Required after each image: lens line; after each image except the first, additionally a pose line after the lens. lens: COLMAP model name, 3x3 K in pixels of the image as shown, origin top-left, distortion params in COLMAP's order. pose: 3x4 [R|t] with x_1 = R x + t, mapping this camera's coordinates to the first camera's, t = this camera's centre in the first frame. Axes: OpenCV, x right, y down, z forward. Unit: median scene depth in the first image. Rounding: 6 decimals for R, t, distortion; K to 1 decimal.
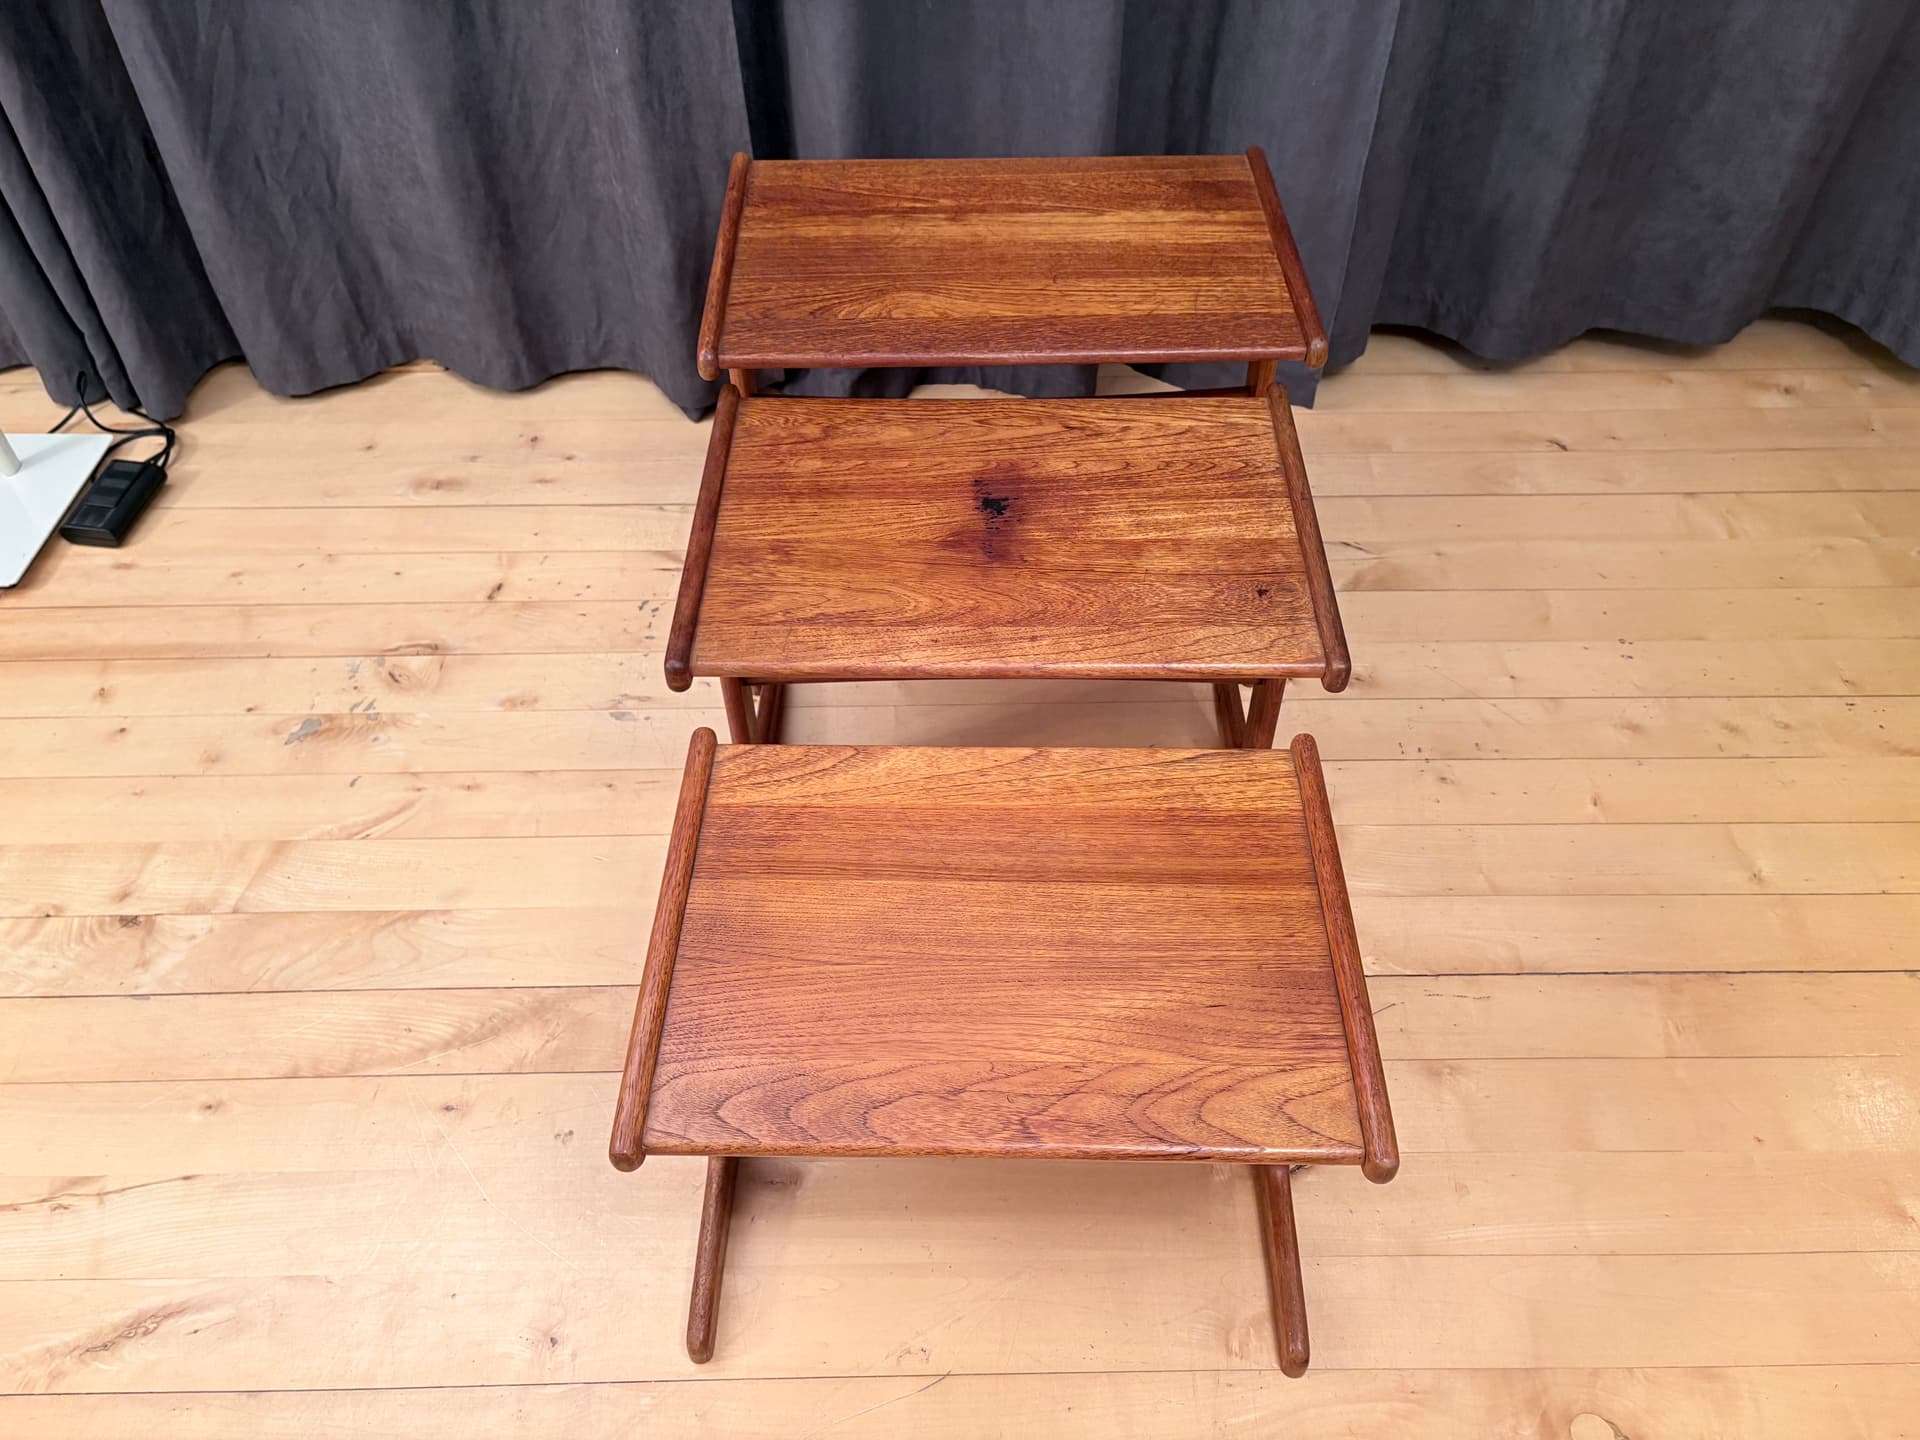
lens RADIAL K [[1461.7, 0, 966.8], [0, 1461.7, 731.0], [0, 0, 1]] dist [0.034441, -0.035235]
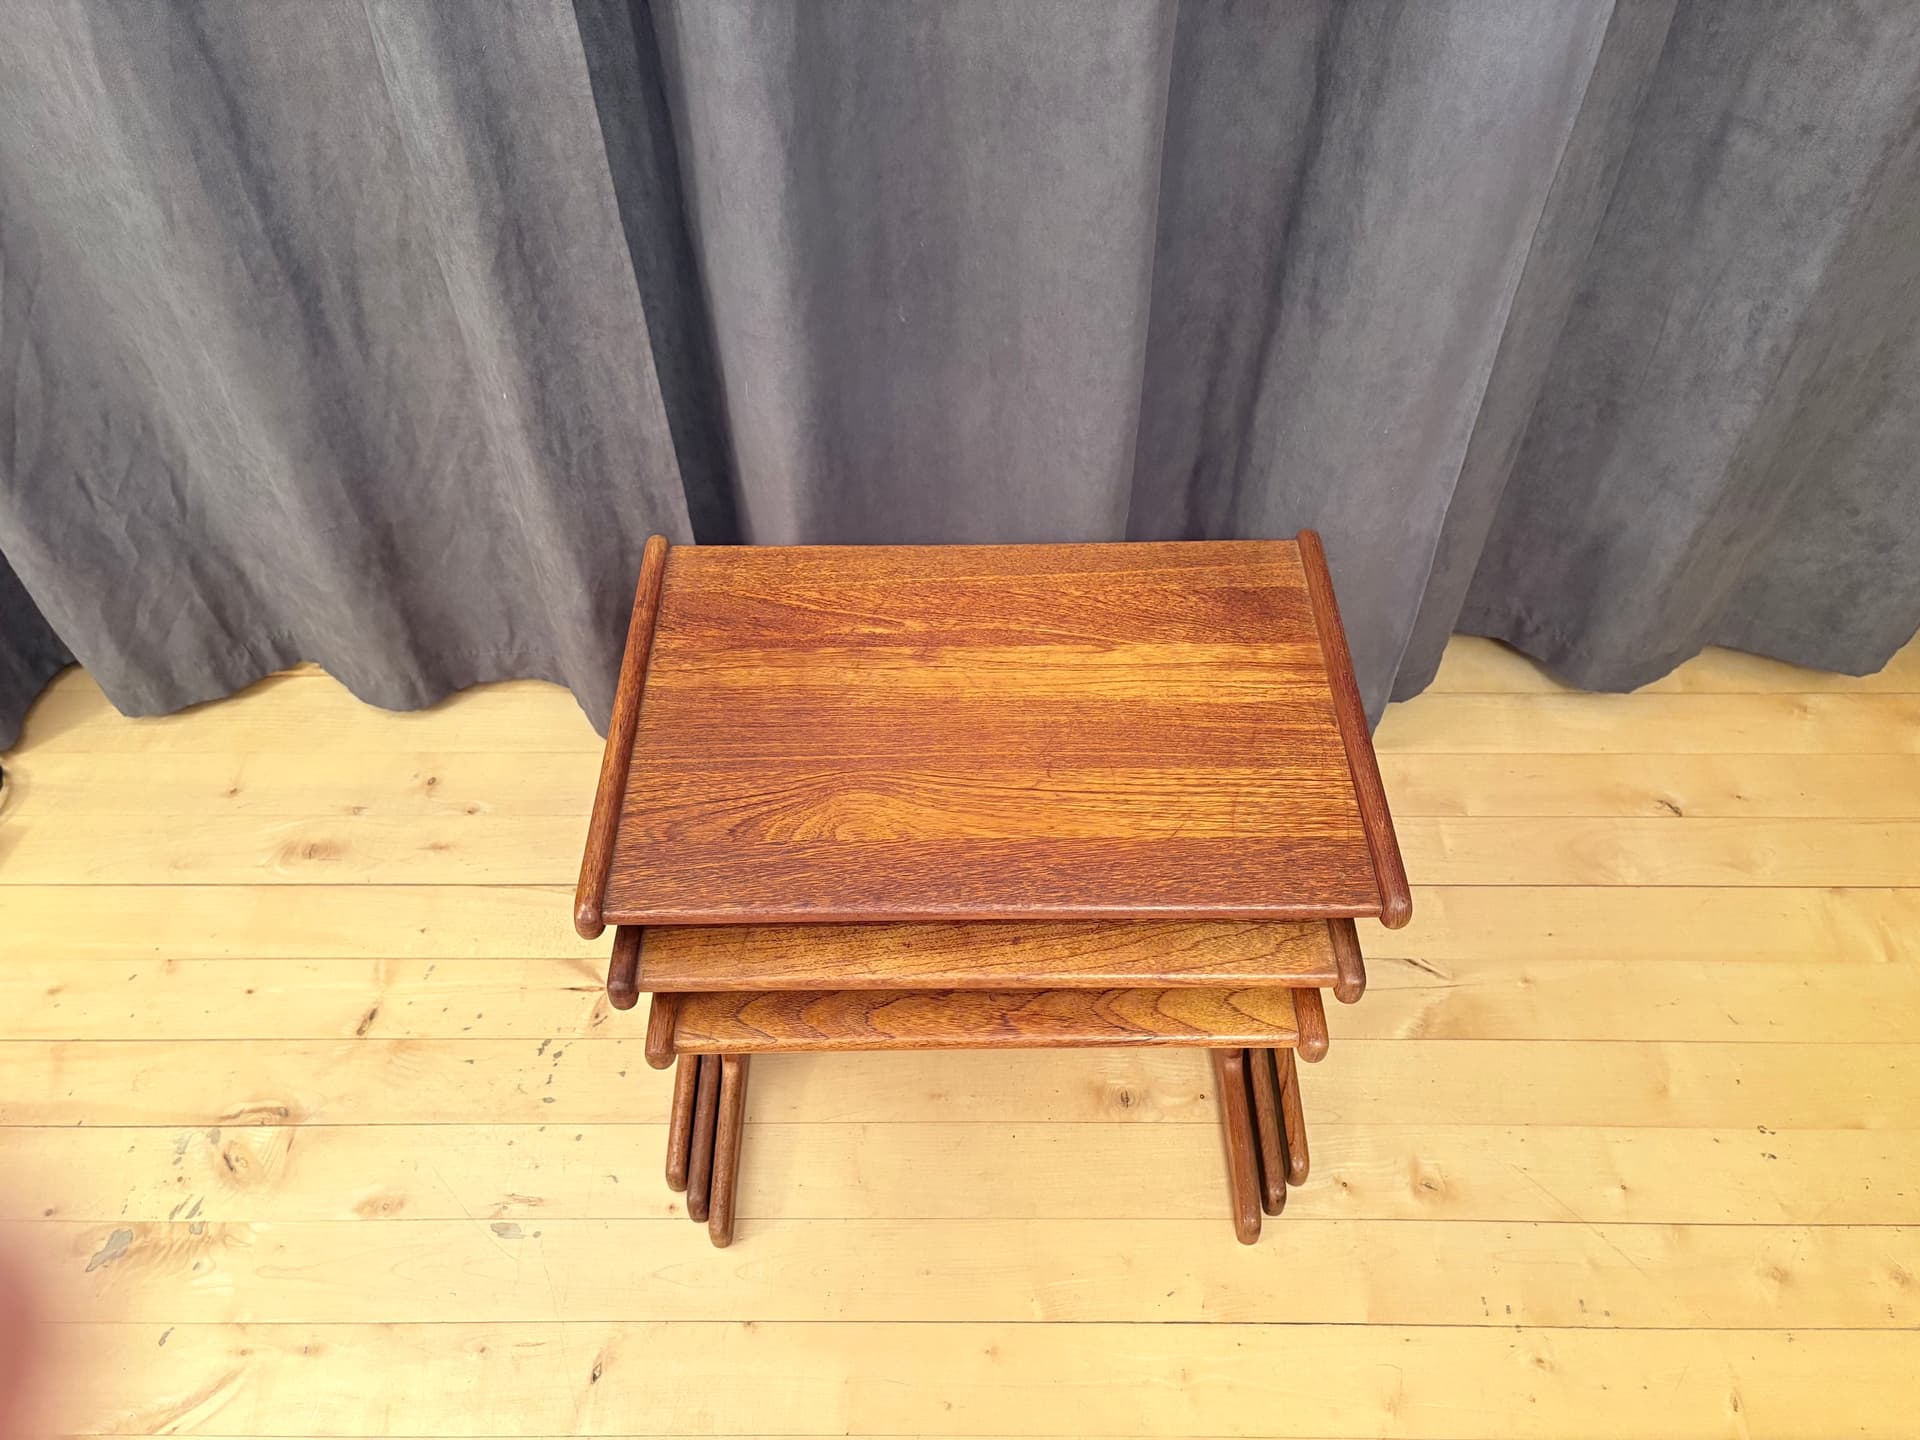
lens RADIAL K [[1461.7, 0, 961.3], [0, 1461.7, 730.4], [0, 0, 1]] dist [0.034441, -0.035235]
pose [[0.999806, 0.011687, -0.015832, 0.021963], [-0.011189, 0.999451, 0.031201, -0.298921], [0.016188, -0.031017, 0.999388, 0.200876]]
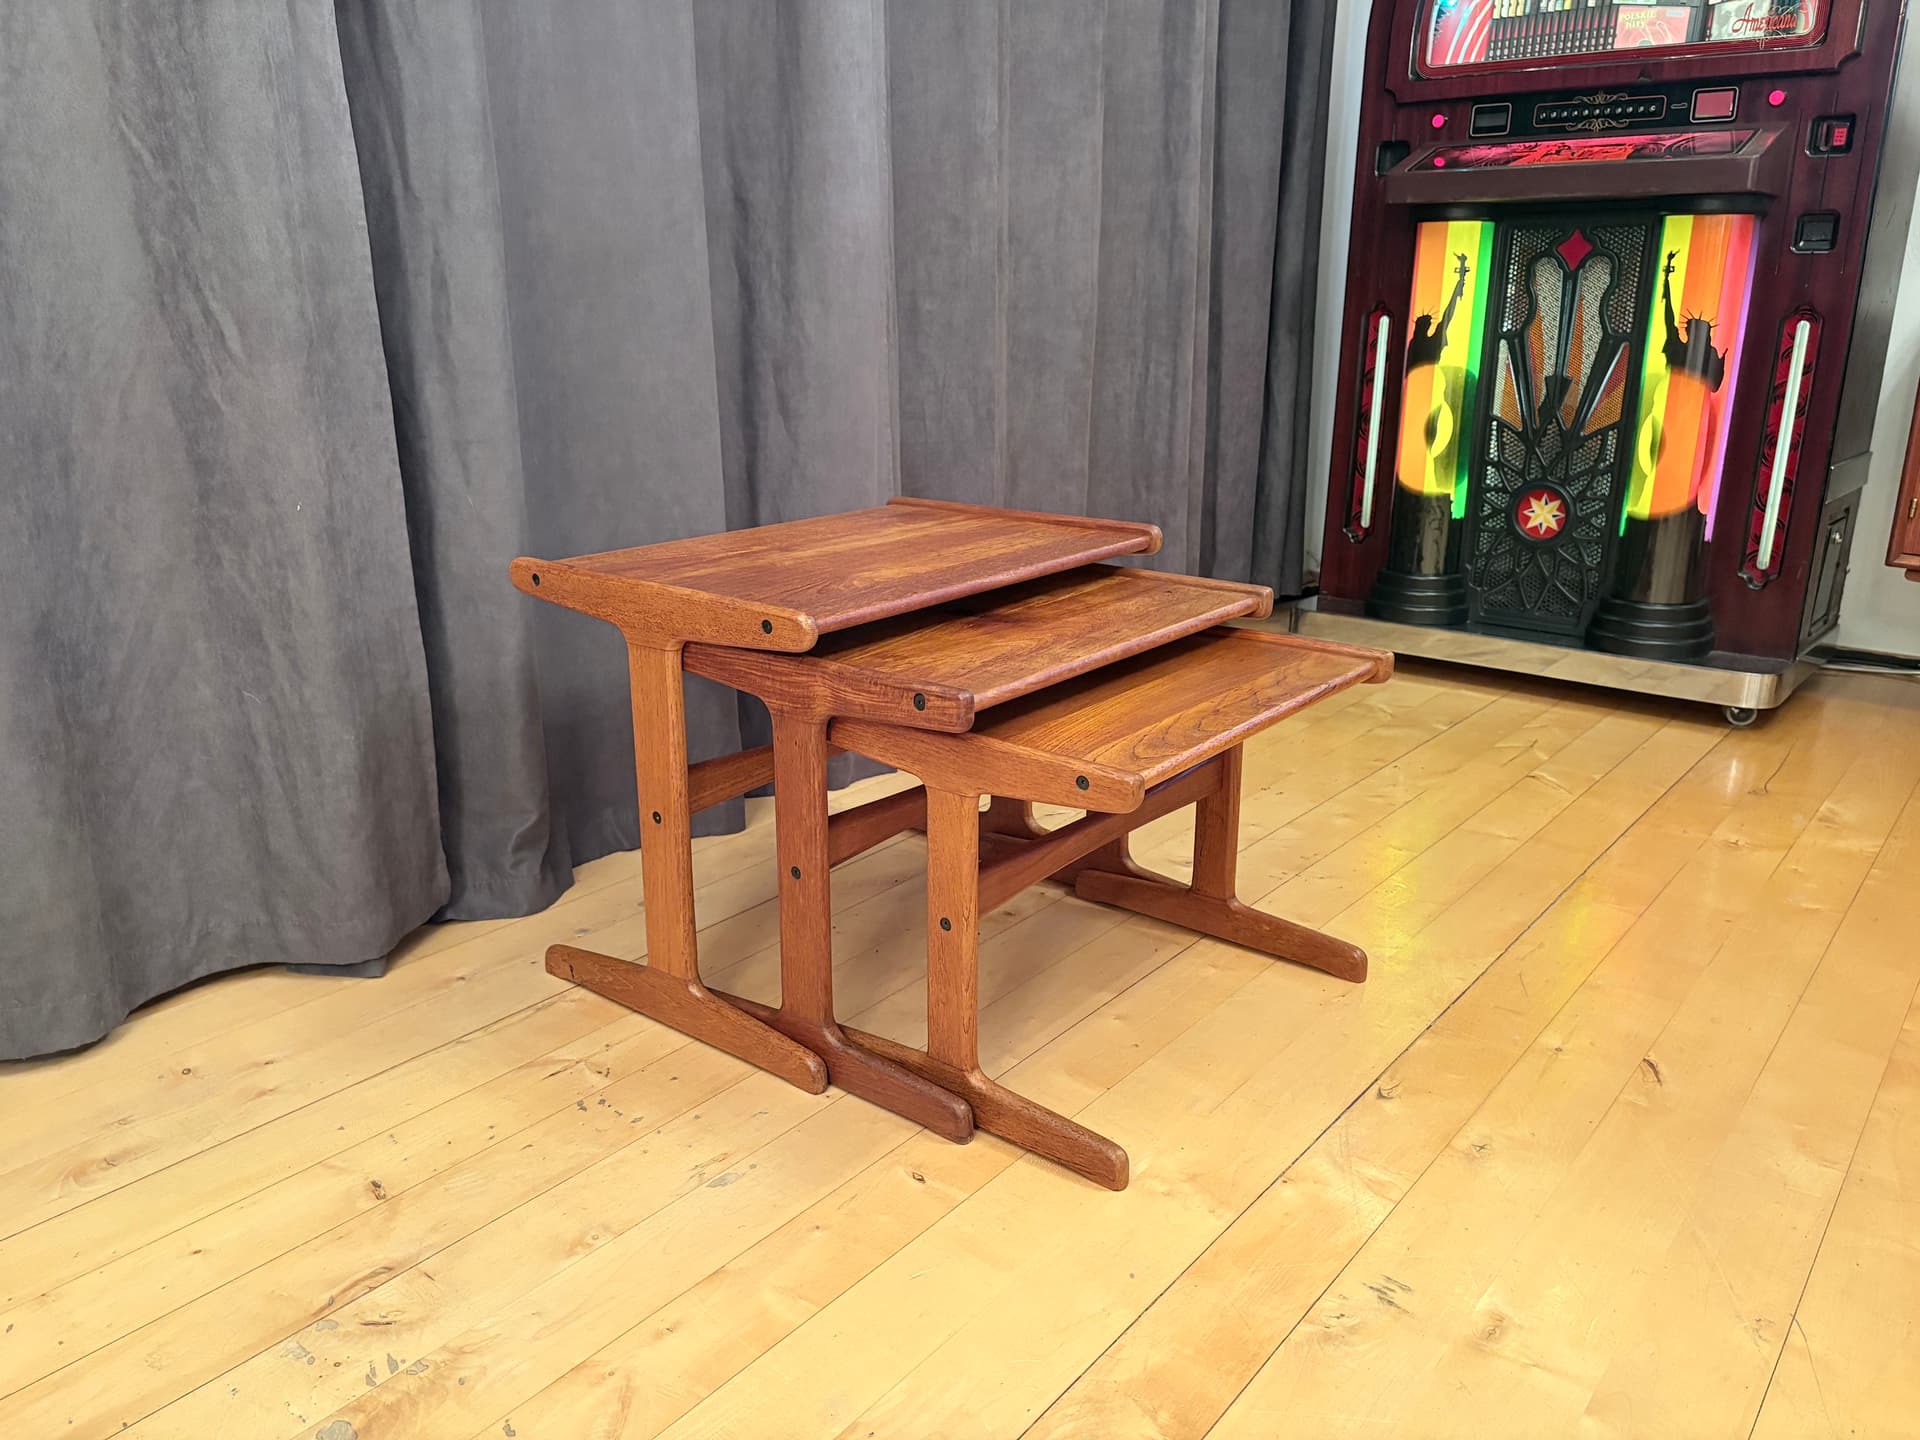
lens RADIAL K [[1461.7, 0, 965.1], [0, 1461.7, 731.3], [0, 0, 1]] dist [0.034441, -0.035235]
pose [[0.628276, -0.224049, 0.745032, -0.630795], [0.567688, 0.786839, -0.242103, 0.056683], [-0.531977, 0.575053, 0.621542, 0.335663]]
